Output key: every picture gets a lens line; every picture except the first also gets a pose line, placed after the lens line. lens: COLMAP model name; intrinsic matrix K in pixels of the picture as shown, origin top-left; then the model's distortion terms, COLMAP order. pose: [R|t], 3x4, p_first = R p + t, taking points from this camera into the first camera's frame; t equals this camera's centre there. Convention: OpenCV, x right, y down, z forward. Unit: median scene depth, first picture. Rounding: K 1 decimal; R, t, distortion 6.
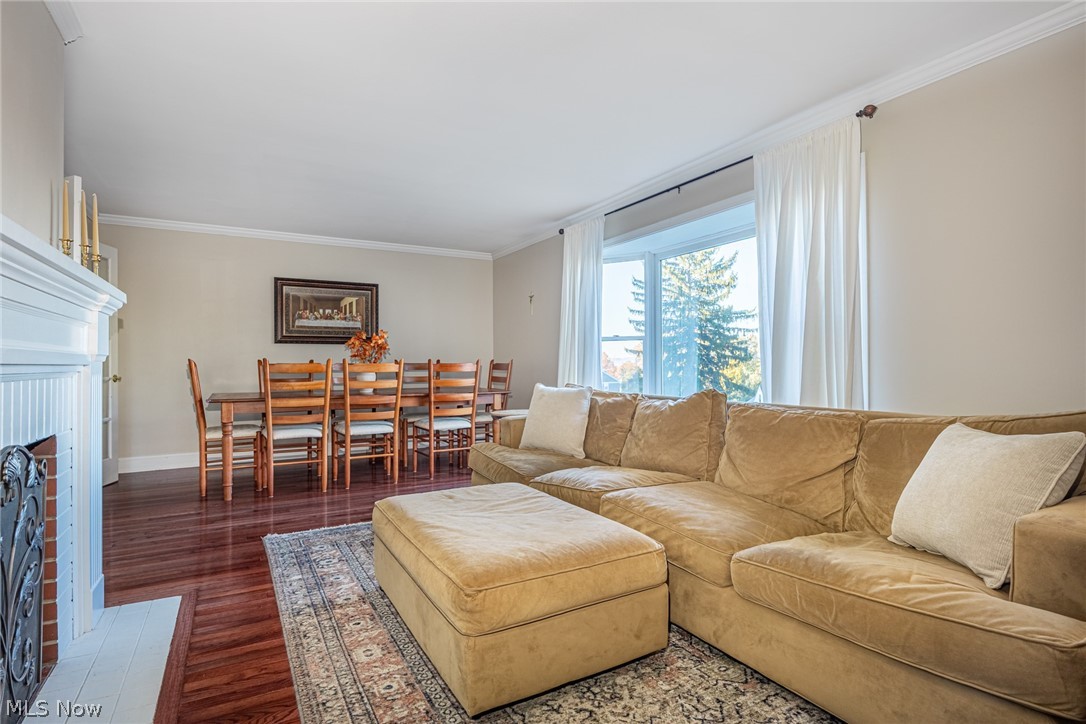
lens RADIAL K [[554.9, 0, 543.1], [0, 554.9, 359.3], [0, 0, 1]] dist [-0.000146, -0.000306]
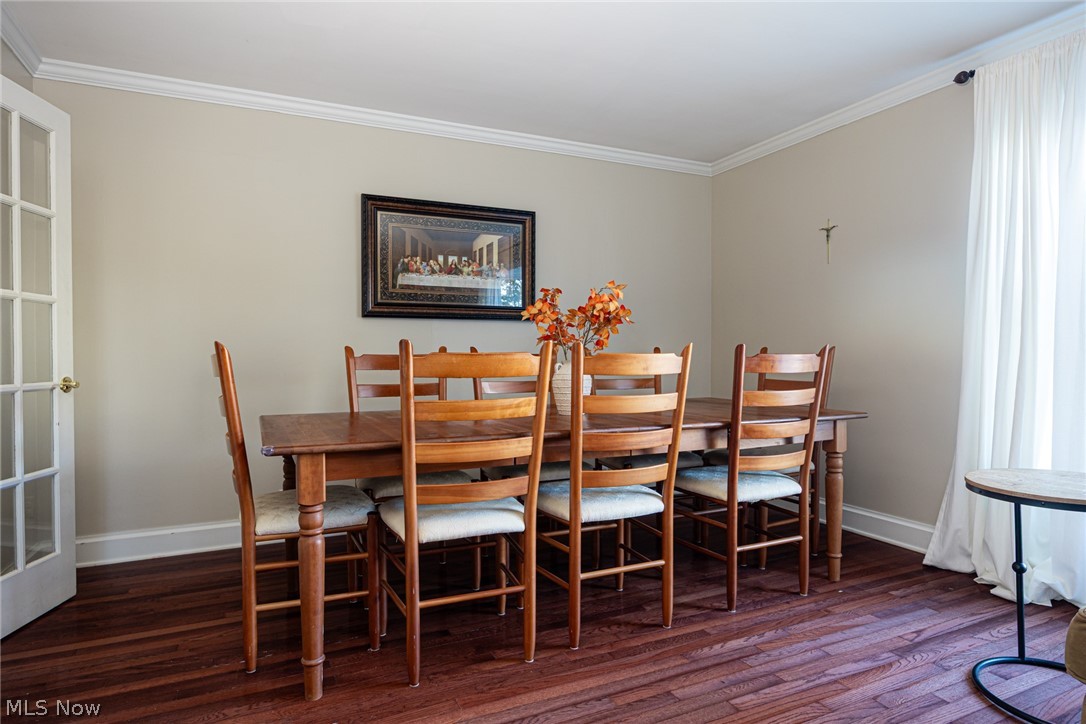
lens RADIAL K [[620.1, 0, 544.5], [0, 620.1, 366.6], [0, 0, 1]] dist [-0.002997, 0.000138]
pose [[0.997380, 0.004588, -0.072197, -0.255842], [-0.002311, 0.999498, 0.031591, 0.000918], [0.072305, -0.031341, 0.996890, 0.393834]]
